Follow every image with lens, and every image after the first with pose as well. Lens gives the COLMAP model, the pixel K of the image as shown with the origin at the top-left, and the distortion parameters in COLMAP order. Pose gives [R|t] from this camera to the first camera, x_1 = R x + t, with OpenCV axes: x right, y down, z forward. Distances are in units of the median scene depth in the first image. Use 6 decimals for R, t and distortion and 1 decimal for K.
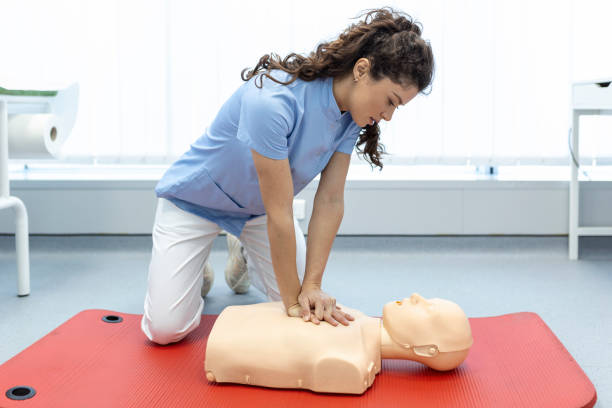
lens RADIAL K [[469.6, 0, 306.0], [0, 469.6, 204.0], [0, 0, 1]] dist [-0.058381, 0.003749]
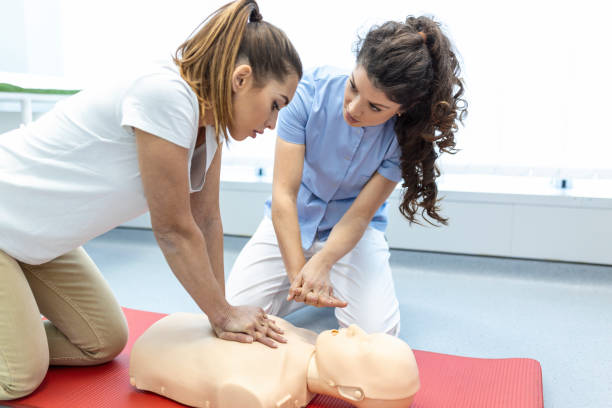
lens RADIAL K [[469.6, 0, 306.0], [0, 469.6, 204.0], [0, 0, 1]] dist [-0.058381, 0.003749]
pose [[0.964982, 0.061477, -0.255011, 0.350559], [-0.060159, 0.998105, 0.012972, -0.038846], [0.255325, 0.002823, 0.966851, 0.130890]]
